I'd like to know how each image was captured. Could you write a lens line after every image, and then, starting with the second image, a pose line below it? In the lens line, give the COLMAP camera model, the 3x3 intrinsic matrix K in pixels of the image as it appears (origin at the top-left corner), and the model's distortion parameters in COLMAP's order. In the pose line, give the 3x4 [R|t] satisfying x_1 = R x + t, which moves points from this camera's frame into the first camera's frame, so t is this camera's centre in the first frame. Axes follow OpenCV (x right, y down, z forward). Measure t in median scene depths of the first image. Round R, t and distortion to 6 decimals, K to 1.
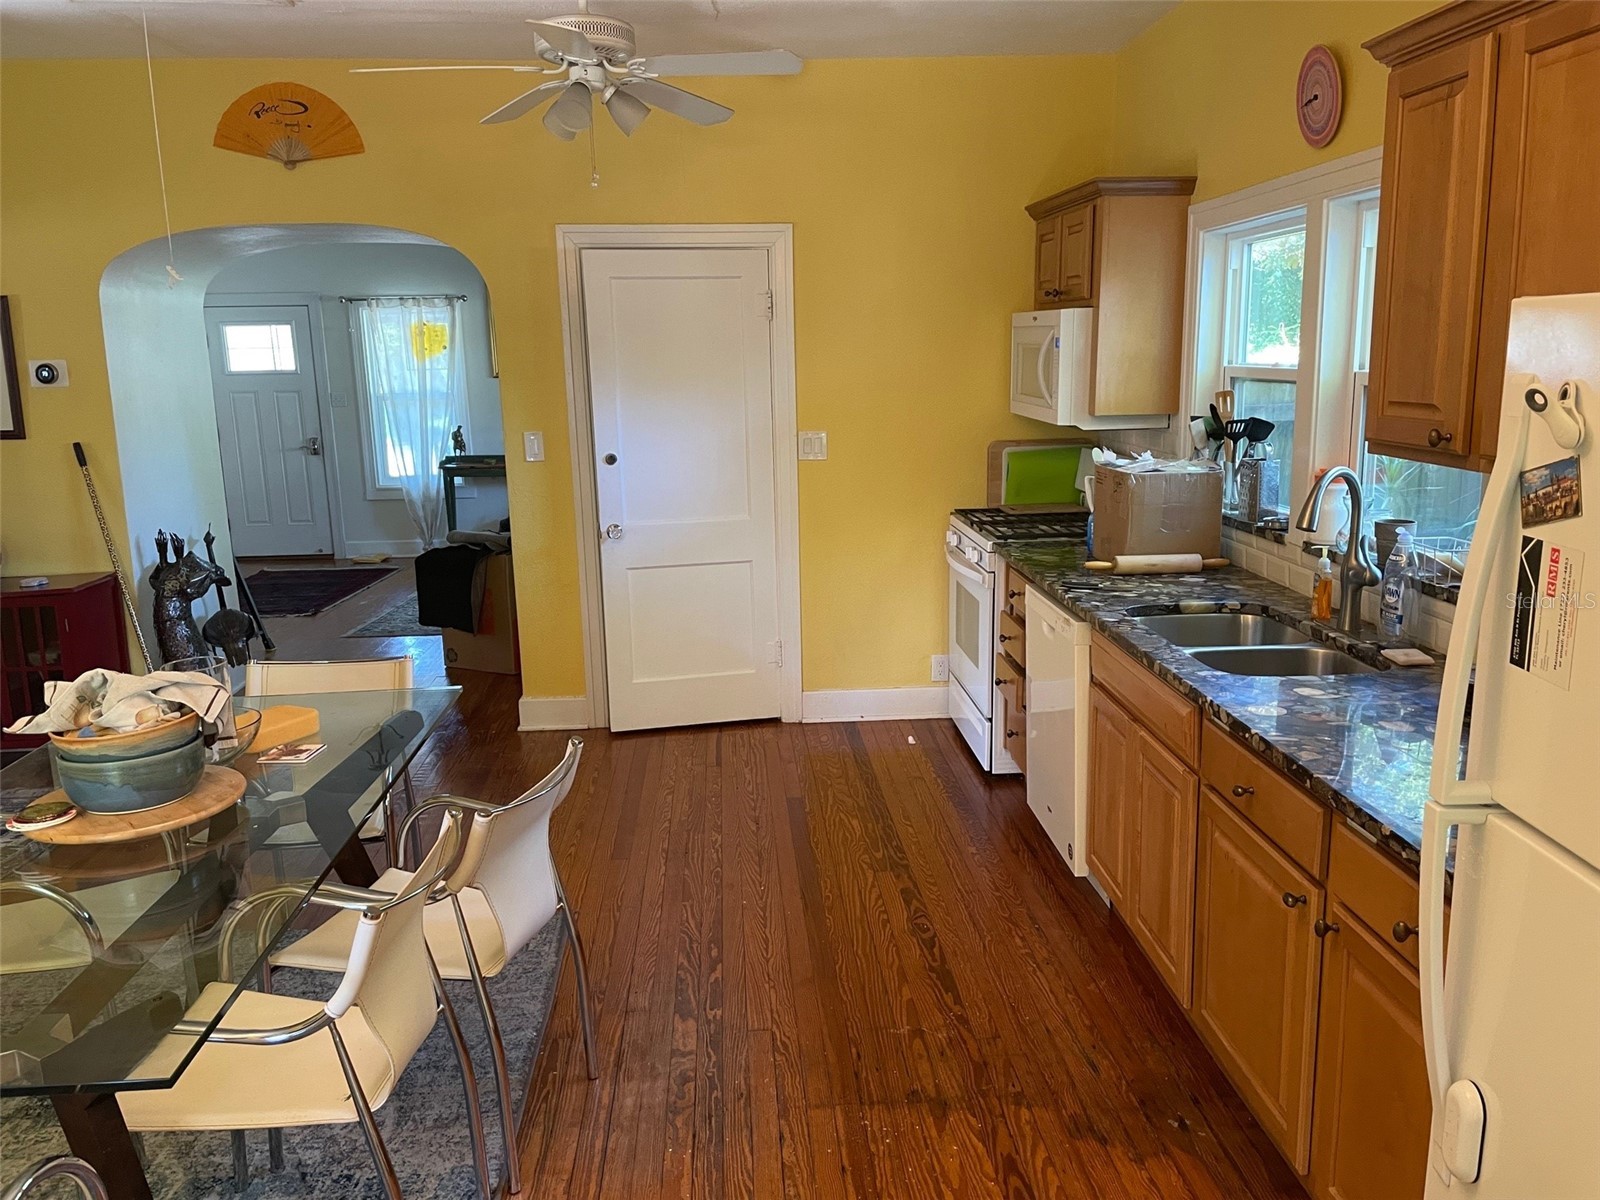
lens RADIAL K [[1231.6, 0, 800.0], [0, 1231.6, 600.0], [0, 0, 1]] dist [0.097963, -0.139889]
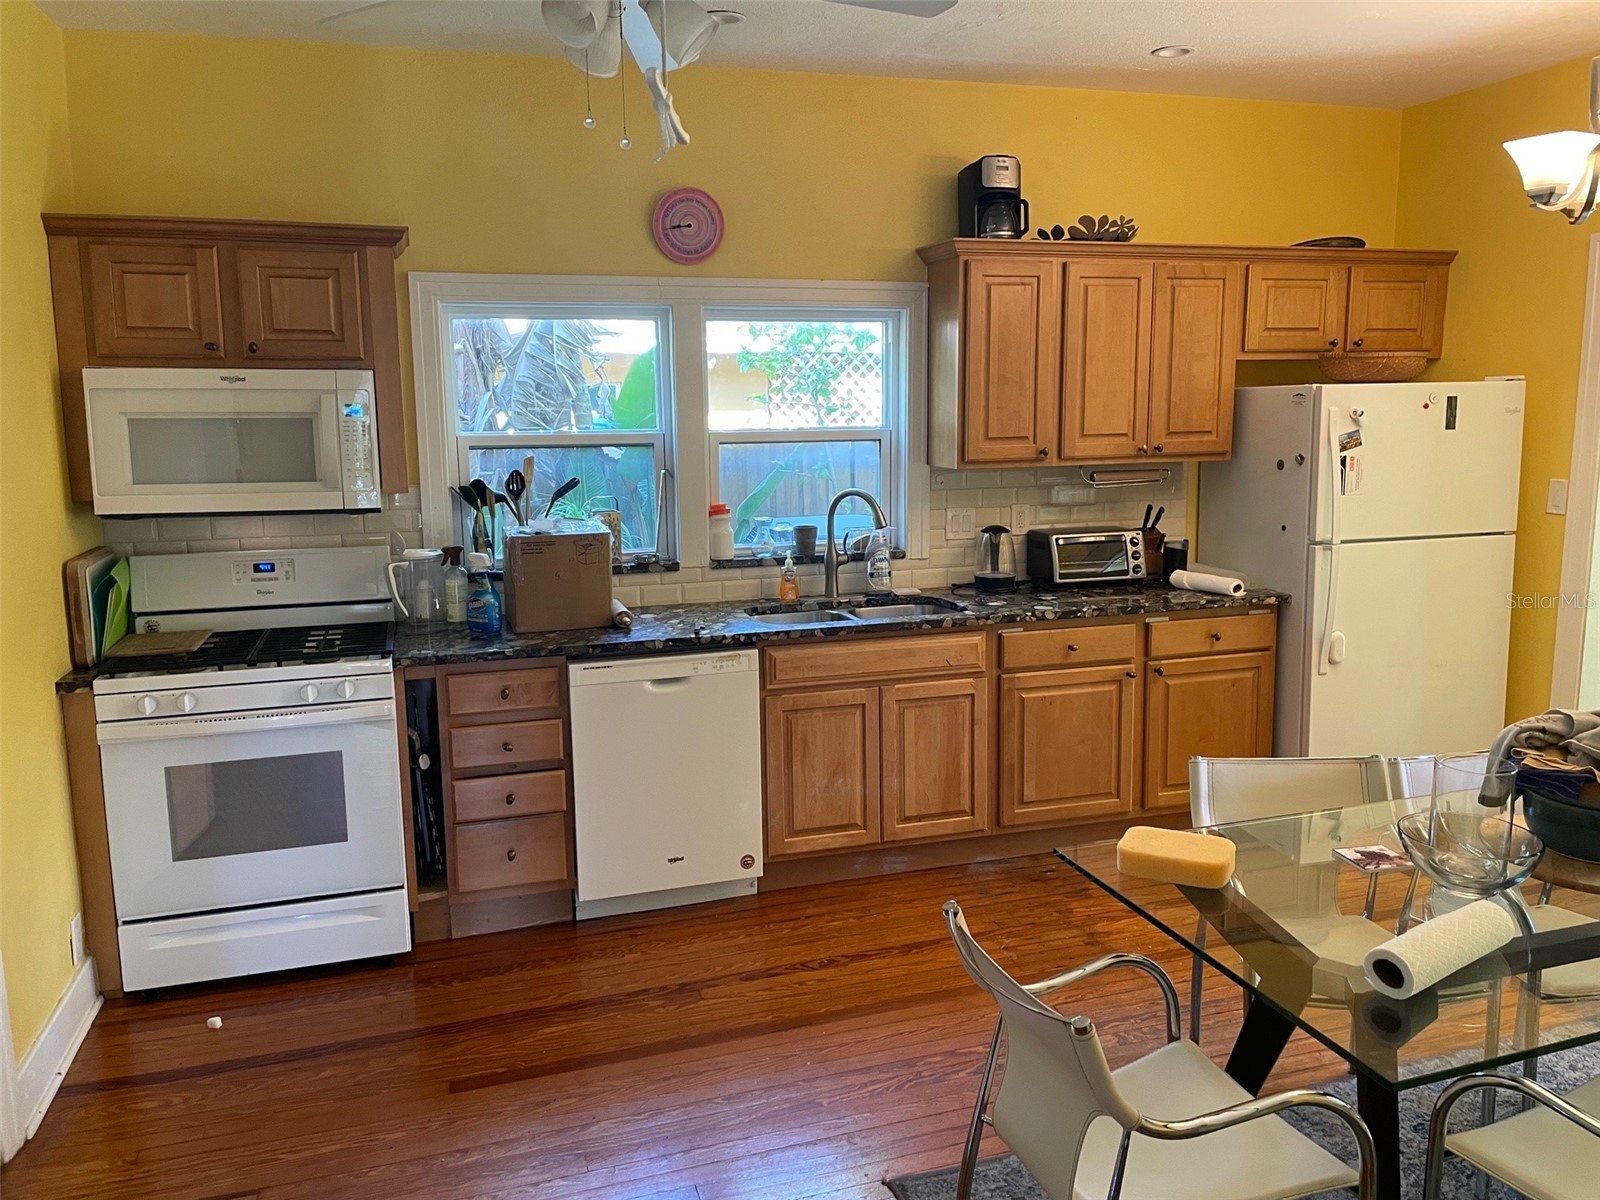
lens RADIAL K [[1231.6, 0, 800.0], [0, 1231.6, 600.0], [0, 0, 1]] dist [0.097963, -0.139889]
pose [[-0.254233, -0.115026, 0.960278, -1.084711], [0.215104, 0.961308, 0.172098, -0.265161], [-0.942919, 0.250313, -0.219654, 1.496492]]
